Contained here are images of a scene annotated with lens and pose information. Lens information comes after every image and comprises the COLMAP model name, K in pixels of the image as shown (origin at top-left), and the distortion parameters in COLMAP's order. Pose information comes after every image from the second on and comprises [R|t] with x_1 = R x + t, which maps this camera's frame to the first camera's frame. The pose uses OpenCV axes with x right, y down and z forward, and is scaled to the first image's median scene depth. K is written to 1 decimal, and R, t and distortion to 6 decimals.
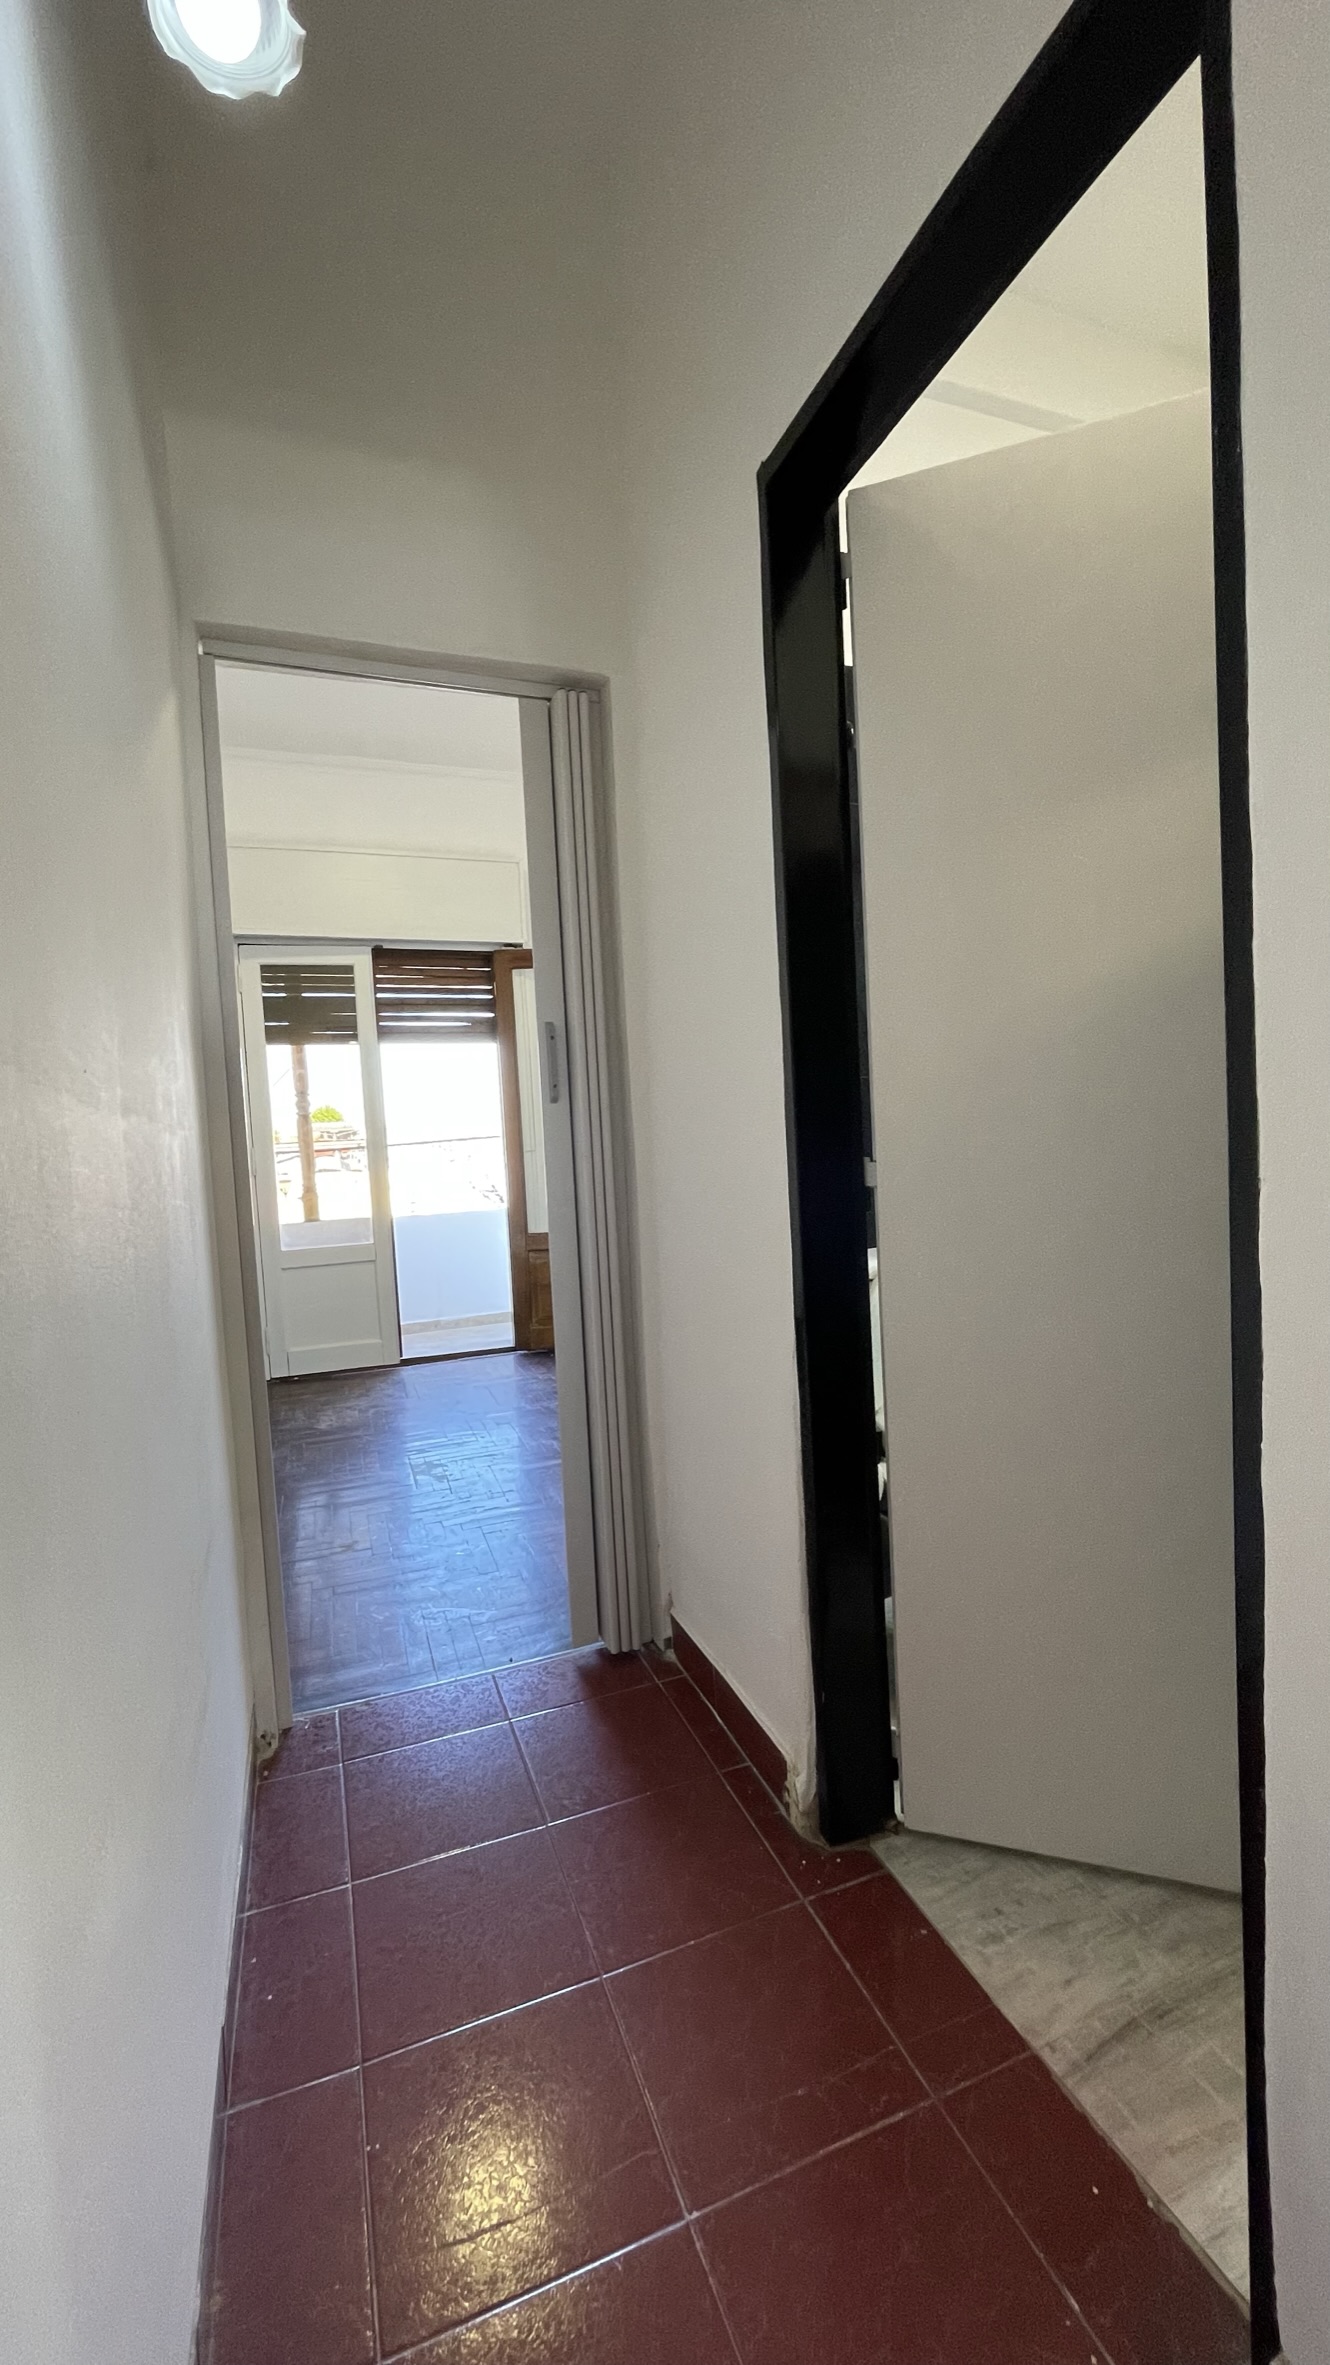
lens RADIAL K [[953.3, 0, 669.7], [0, 953.3, 1178.5], [0, 0, 1]] dist [-0.004202, 0.001299]
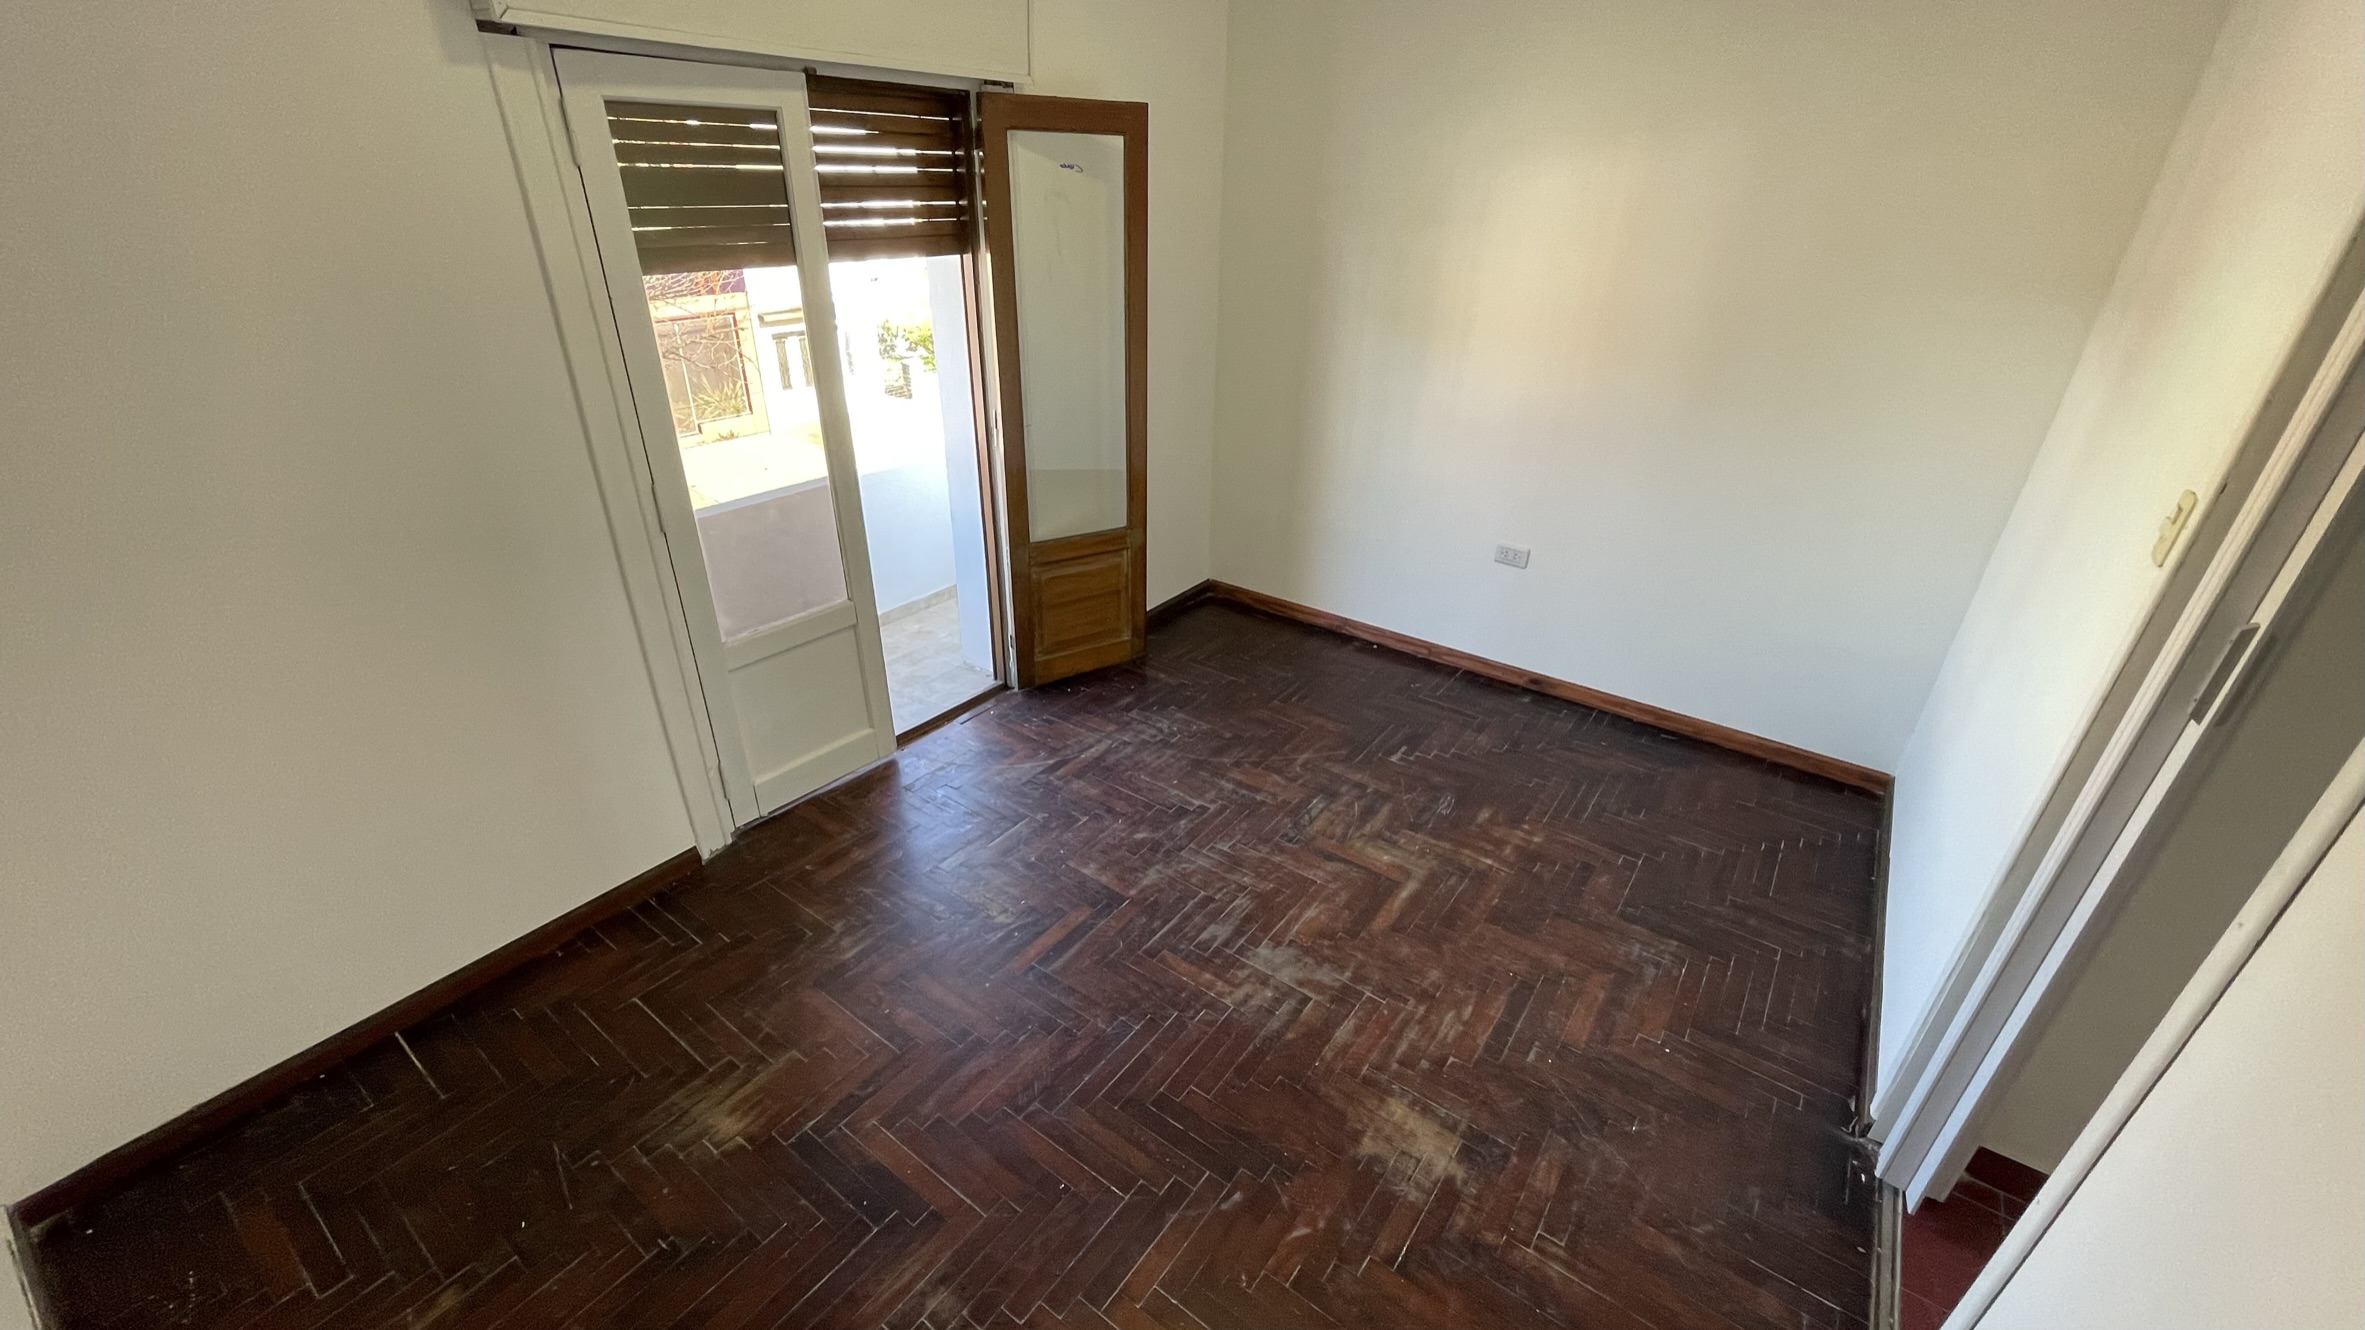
lens RADIAL K [[953.3, 0, 1179.4], [0, 953.3, 669.6], [0, 0, 1]] dist [-0.004202, 0.001299]
pose [[0.832431, -0.195685, 0.518427, -0.475399], [-0.030877, 0.917737, 0.395986, -0.152788], [-0.553268, -0.345638, 0.757911, 0.373350]]
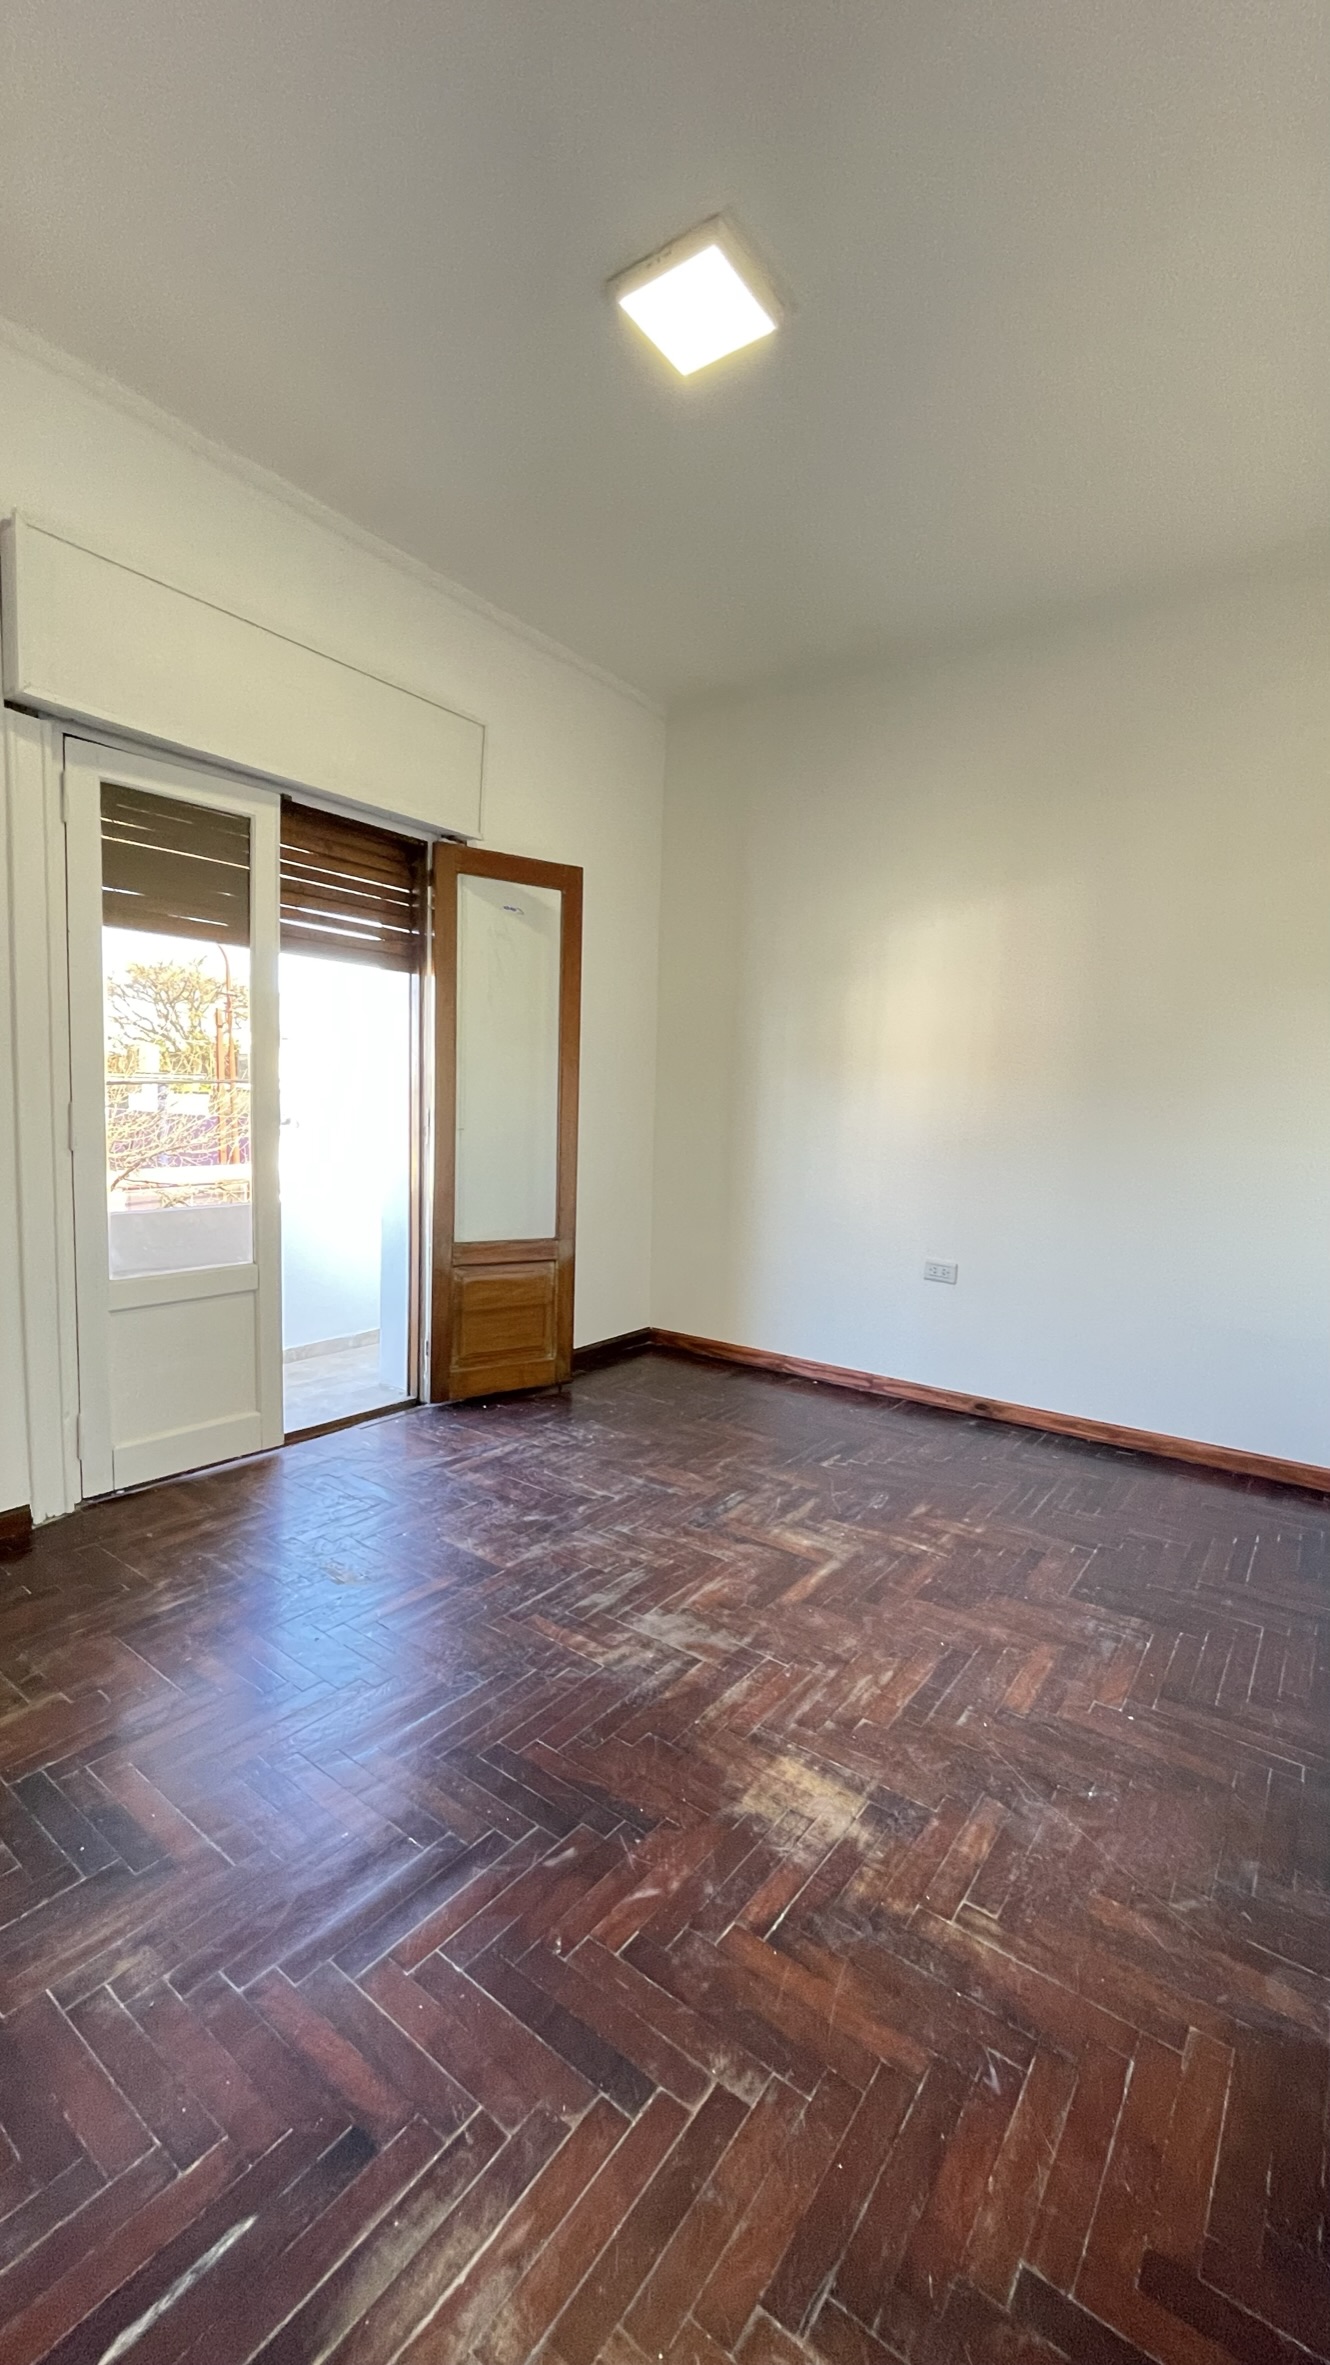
lens RADIAL K [[953.3, 0, 661.9], [0, 953.3, 1176.5], [0, 0, 1]] dist [-0.004202, 0.001299]
pose [[0.837693, 0.025909, 0.545527, -0.437967], [-0.043160, 0.998891, 0.018836, -0.013626], [-0.544433, -0.039324, 0.837882, 0.321581]]
